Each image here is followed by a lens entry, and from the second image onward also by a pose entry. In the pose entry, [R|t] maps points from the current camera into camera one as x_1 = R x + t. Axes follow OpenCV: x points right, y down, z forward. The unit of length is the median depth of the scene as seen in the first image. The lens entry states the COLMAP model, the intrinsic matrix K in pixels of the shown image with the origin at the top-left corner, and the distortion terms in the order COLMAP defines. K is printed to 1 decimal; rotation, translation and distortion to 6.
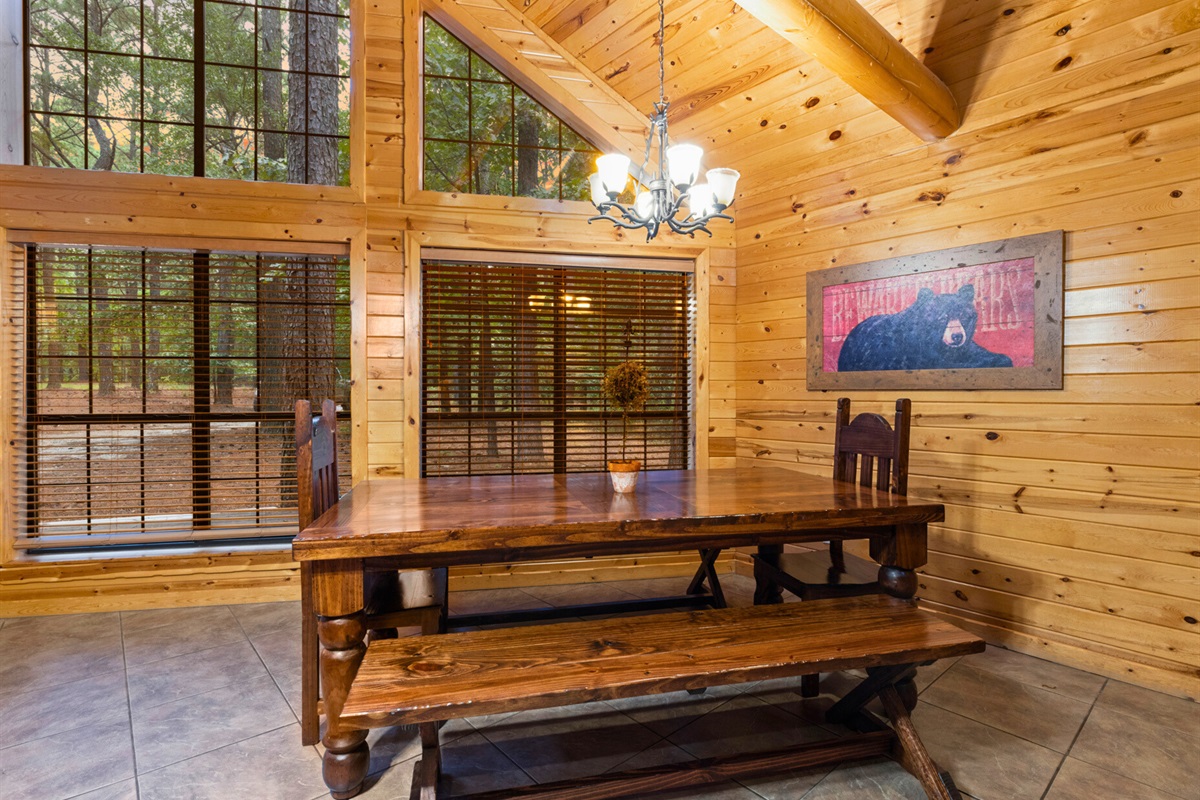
lens RADIAL K [[577.0, 0, 594.7], [0, 577.0, 397.6], [0, 0, 1]] dist [-0.008854, 0.000221]
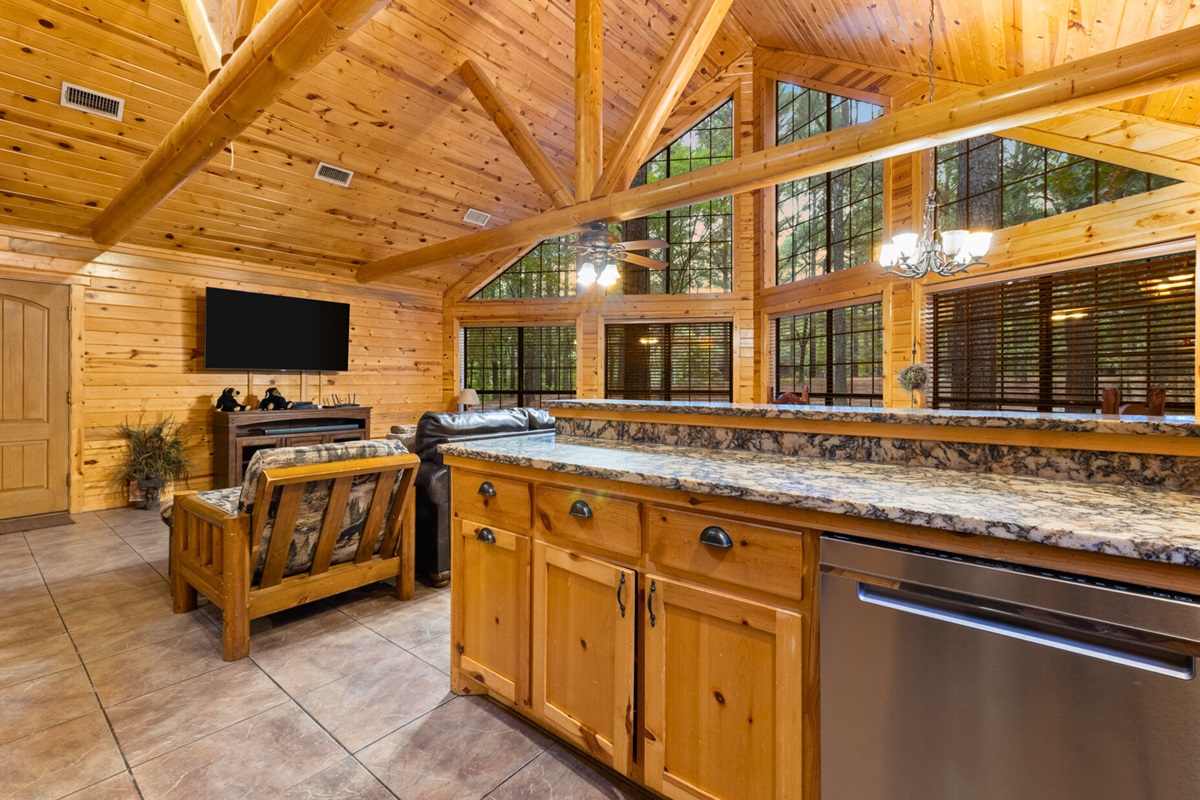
lens RADIAL K [[522.6, 0, 586.1], [0, 522.6, 380.9], [0, 0, 1]] dist [0.000005, 0.000416]
pose [[0.161901, -0.003505, -0.986801, 0.917061], [-0.008009, 0.999956, -0.004865, 0.000278], [0.986775, 0.008691, 0.161866, -0.095557]]
